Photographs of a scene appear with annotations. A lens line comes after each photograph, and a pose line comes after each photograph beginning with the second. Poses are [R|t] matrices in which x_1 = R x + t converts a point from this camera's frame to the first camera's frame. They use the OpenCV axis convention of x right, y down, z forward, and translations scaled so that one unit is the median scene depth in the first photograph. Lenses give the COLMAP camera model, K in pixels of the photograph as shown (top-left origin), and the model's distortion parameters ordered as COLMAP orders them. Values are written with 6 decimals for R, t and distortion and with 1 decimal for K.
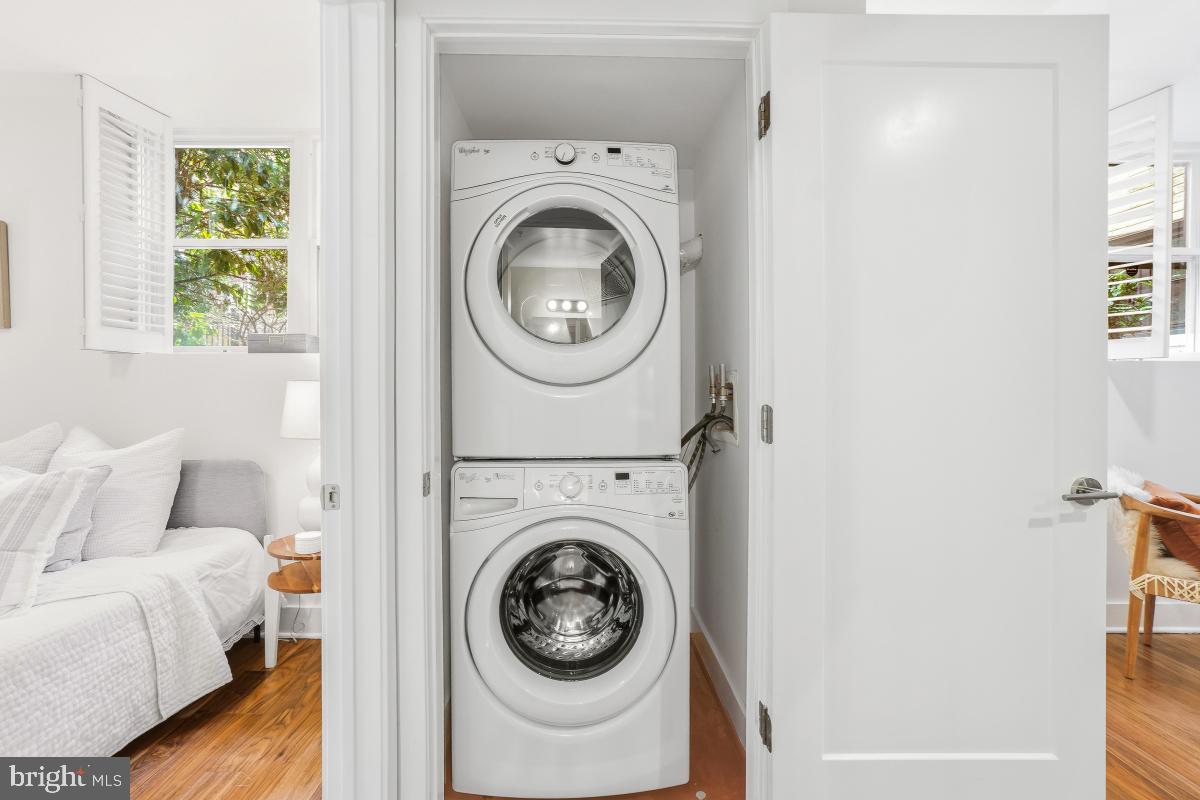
lens RADIAL K [[534.2, 0, 597.8], [0, 534.2, 397.3], [0, 0, 1]] dist [-0.004703, 0.002443]
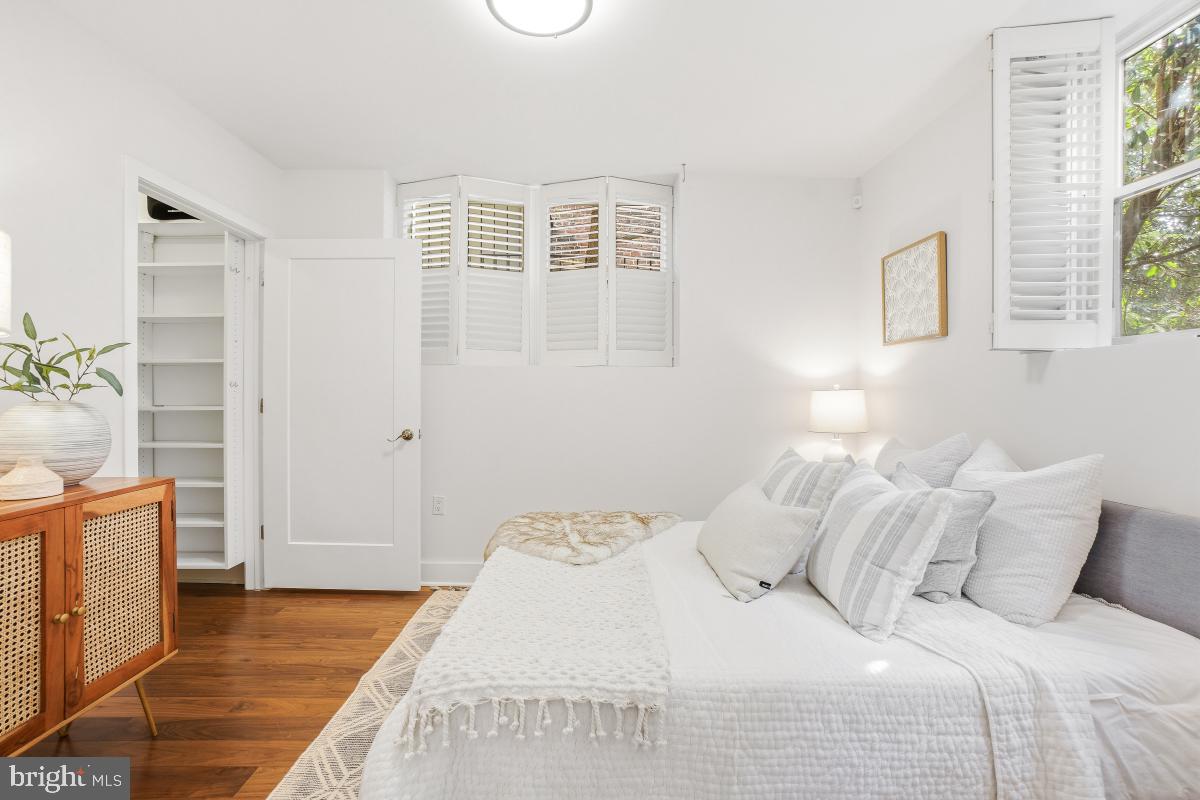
lens RADIAL K [[534.2, 0, 596.7], [0, 534.2, 395.4], [0, 0, 1]] dist [-0.004703, 0.002443]
pose [[0.013038, 0.003128, -0.999910, -0.141340], [-0.010272, 0.999943, 0.002994, -0.016876], [0.999862, 0.010233, 0.013070, 0.454973]]
